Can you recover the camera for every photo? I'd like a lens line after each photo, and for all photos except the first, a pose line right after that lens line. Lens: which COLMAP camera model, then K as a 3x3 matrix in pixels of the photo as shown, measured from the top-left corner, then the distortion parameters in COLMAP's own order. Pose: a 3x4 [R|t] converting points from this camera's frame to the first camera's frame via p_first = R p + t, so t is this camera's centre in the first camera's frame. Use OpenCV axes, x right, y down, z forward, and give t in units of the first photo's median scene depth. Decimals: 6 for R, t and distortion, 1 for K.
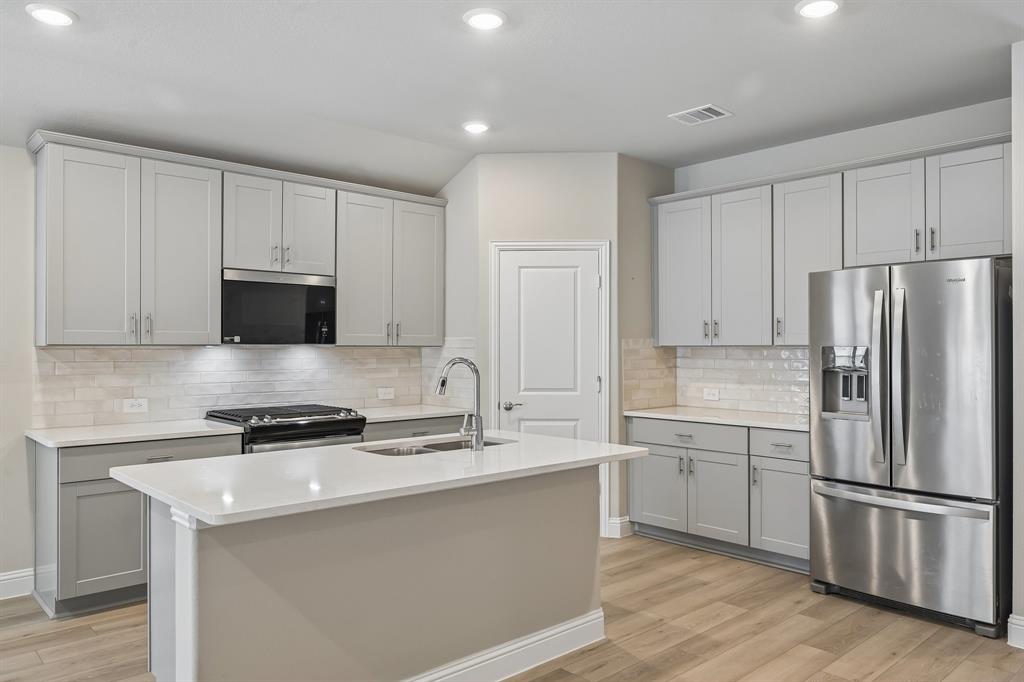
lens RADIAL K [[733.9, 0, 506.7], [0, 733.9, 335.7], [0, 0, 1]] dist [-0.000887, -0.002202]
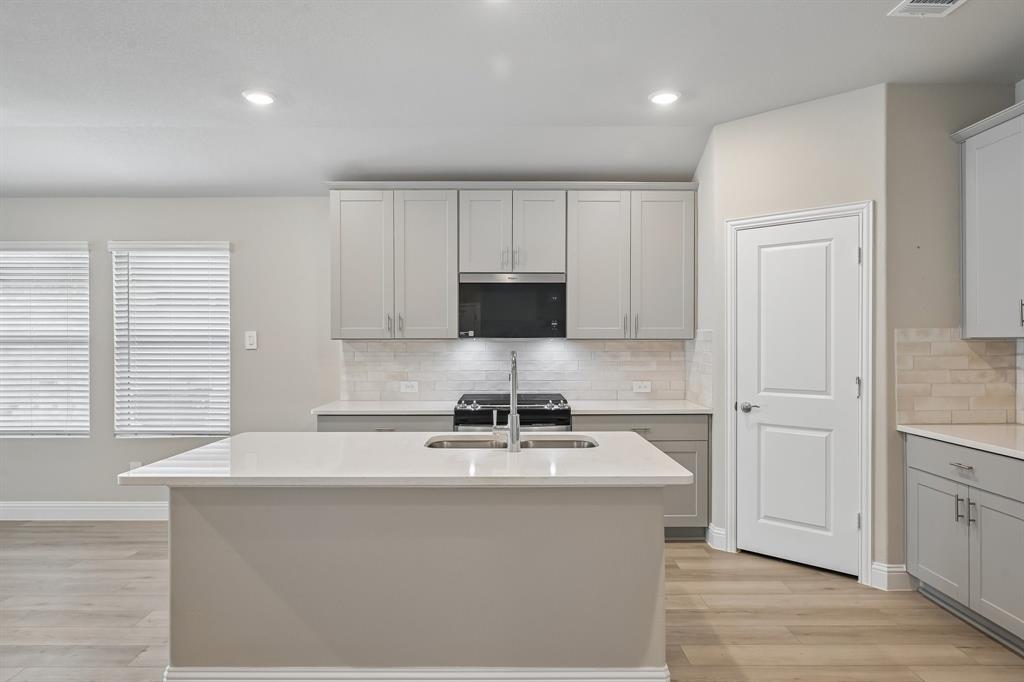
lens RADIAL K [[638.3, 0, 512.0], [0, 638.3, 341.0], [0, 0, 1]] dist [-0.004660, -0.002364]
pose [[0.747535, -0.001360, -0.664221, 0.317802], [0.010823, 0.999890, 0.010133, 0.006528], [0.664134, -0.014764, 0.747468, 0.266110]]
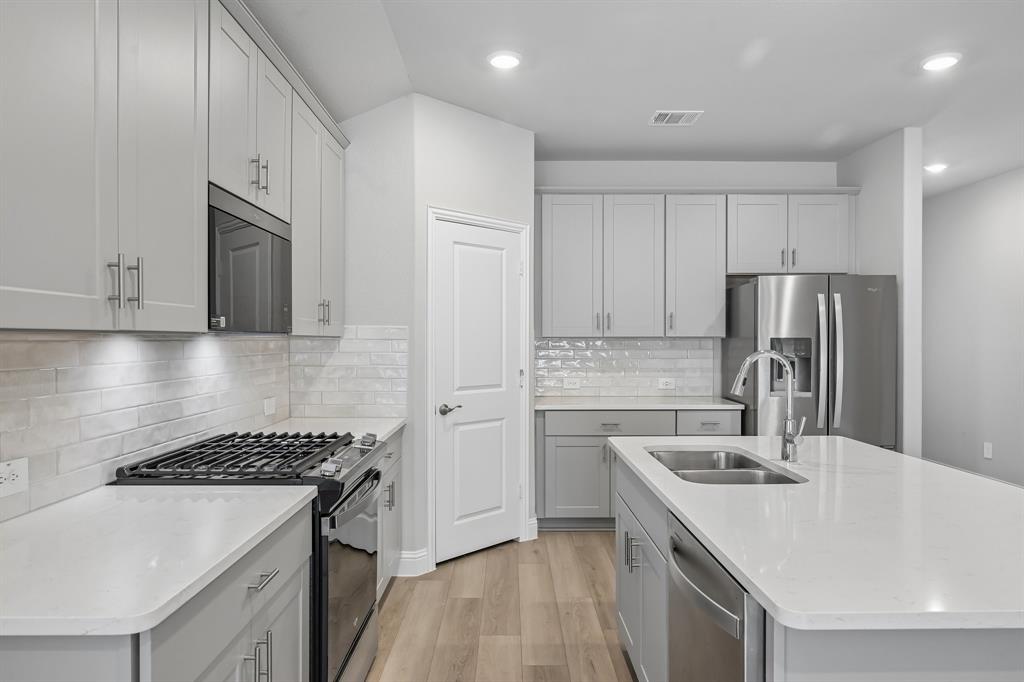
lens RADIAL K [[652.4, 0, 512.0], [0, 652.4, 341.0], [0, 0, 1]] dist [-0.000310, -0.000074]
pose [[0.664310, -0.001785, 0.747455, -0.528141], [-0.012017, 0.999842, 0.013068, 0.008805], [-0.747360, -0.017664, 0.664184, 0.489040]]
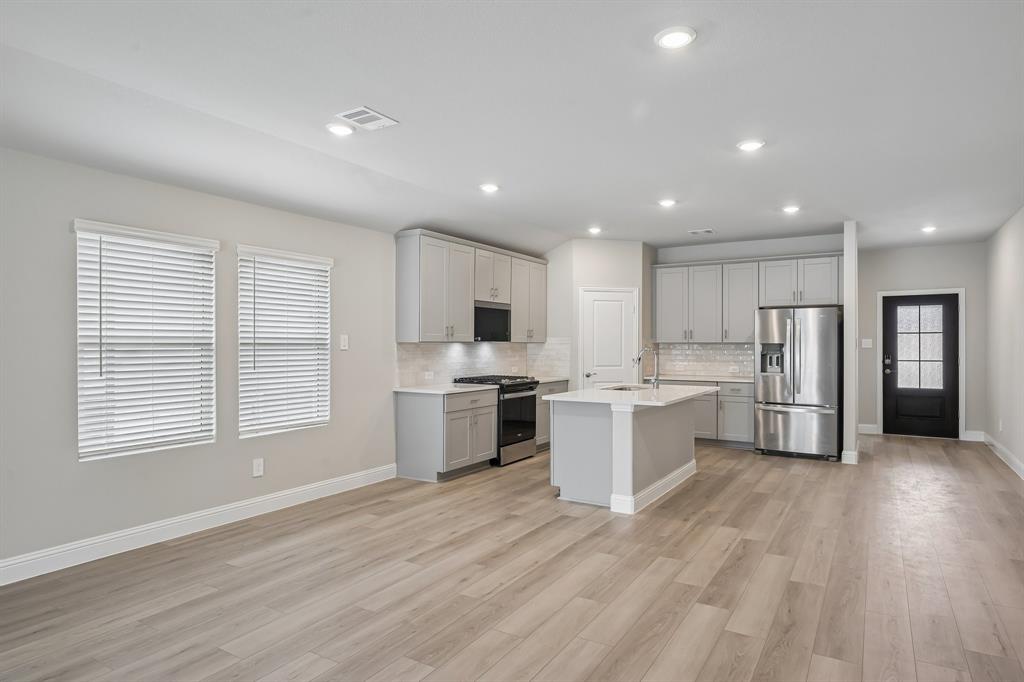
lens RADIAL K [[589.0, 0, 512.0], [0, 589.0, 341.0], [0, 0, 1]] dist [-0.006414, 0.000299]
pose [[0.960484, 0.003021, 0.278319, -0.639601], [-0.006348, 0.999919, 0.011054, -0.006006], [-0.278263, -0.012384, 0.960425, -0.405415]]
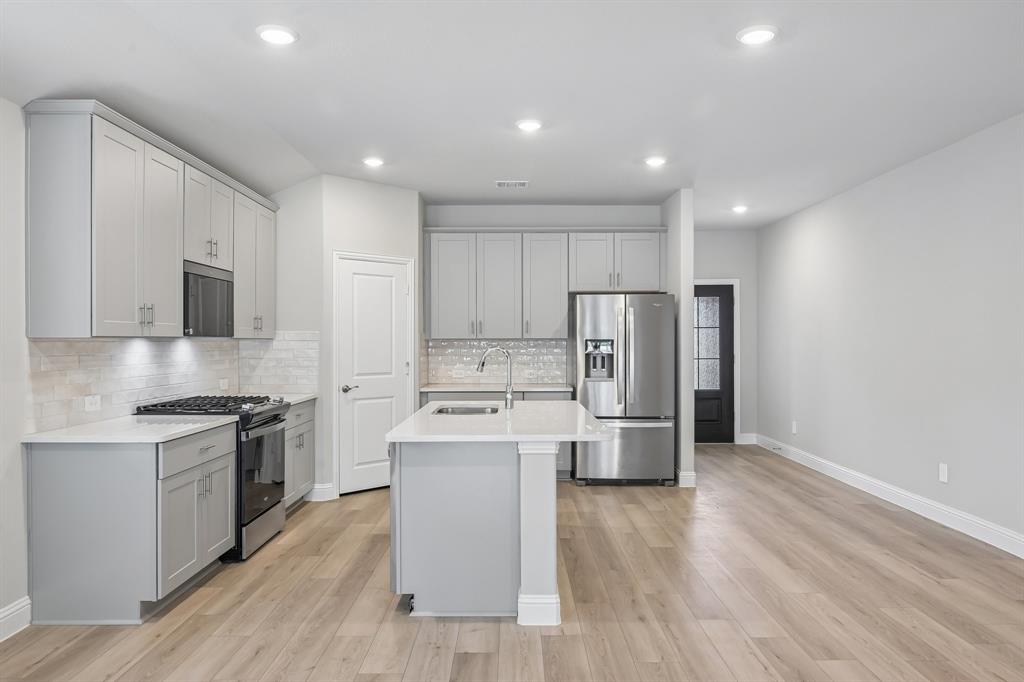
lens RADIAL K [[716.8, 0, 512.0], [0, 716.8, 341.0], [0, 0, 1]] dist [-0.003772, 0.001378]
pose [[0.670660, -0.000520, 0.741765, -0.729829], [-0.011461, 0.999873, 0.011064, 0.001815], [-0.741676, -0.015922, 0.670569, 0.016729]]
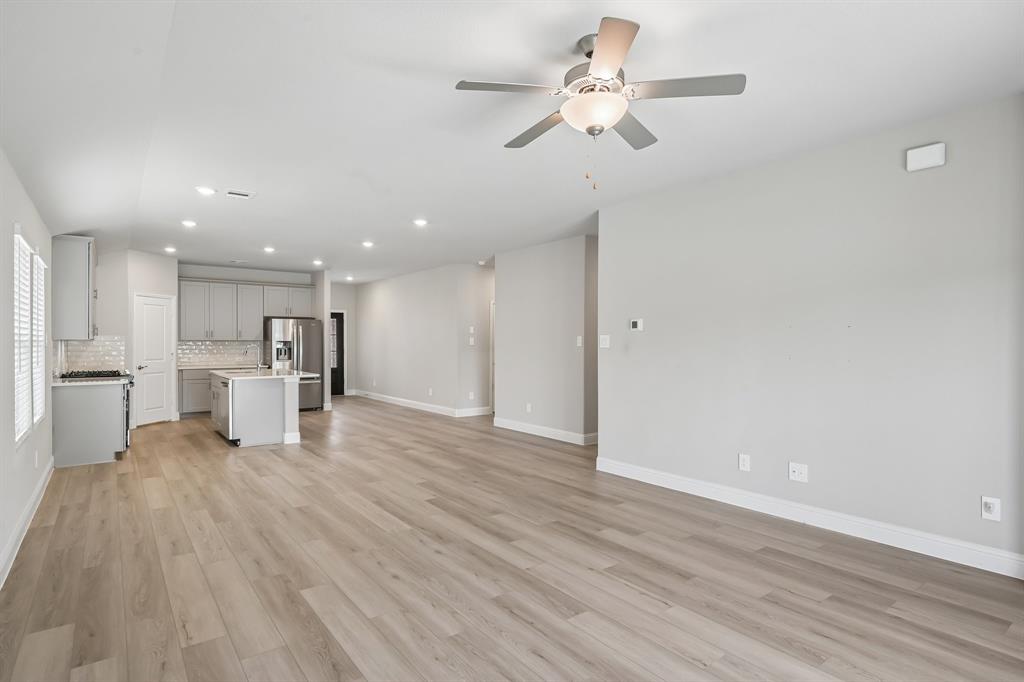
lens RADIAL K [[543.7, 0, 515.0], [0, 543.7, 345.6], [0, 0, 1]] dist [-0.002775, -0.000737]
pose [[0.092115, -0.005270, 0.995734, -1.595187], [-0.018937, 0.999796, 0.007043, -0.001863], [-0.995568, -0.019505, 0.091996, -0.267977]]
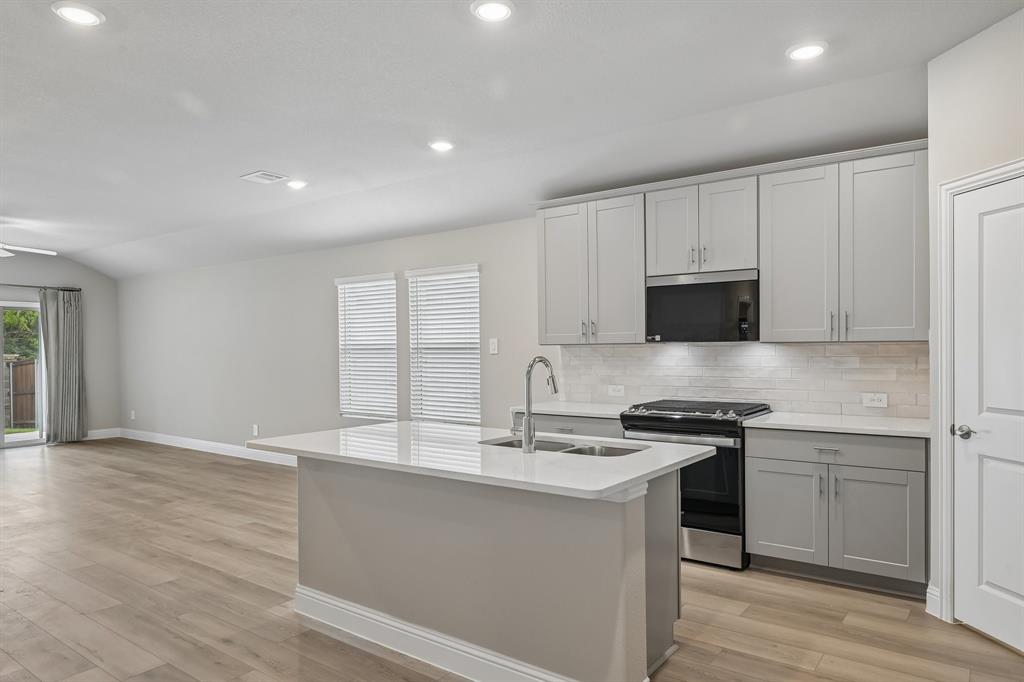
lens RADIAL K [[641.9, 0, 515.9], [0, 641.9, 348.9], [0, 0, 1]] dist [-0.002509, -0.001614]
pose [[0.213869, 0.000747, -0.976862, 0.503179], [0.023584, 0.999704, 0.005928, 0.009862], [0.976578, -0.024307, 0.213788, 0.524413]]
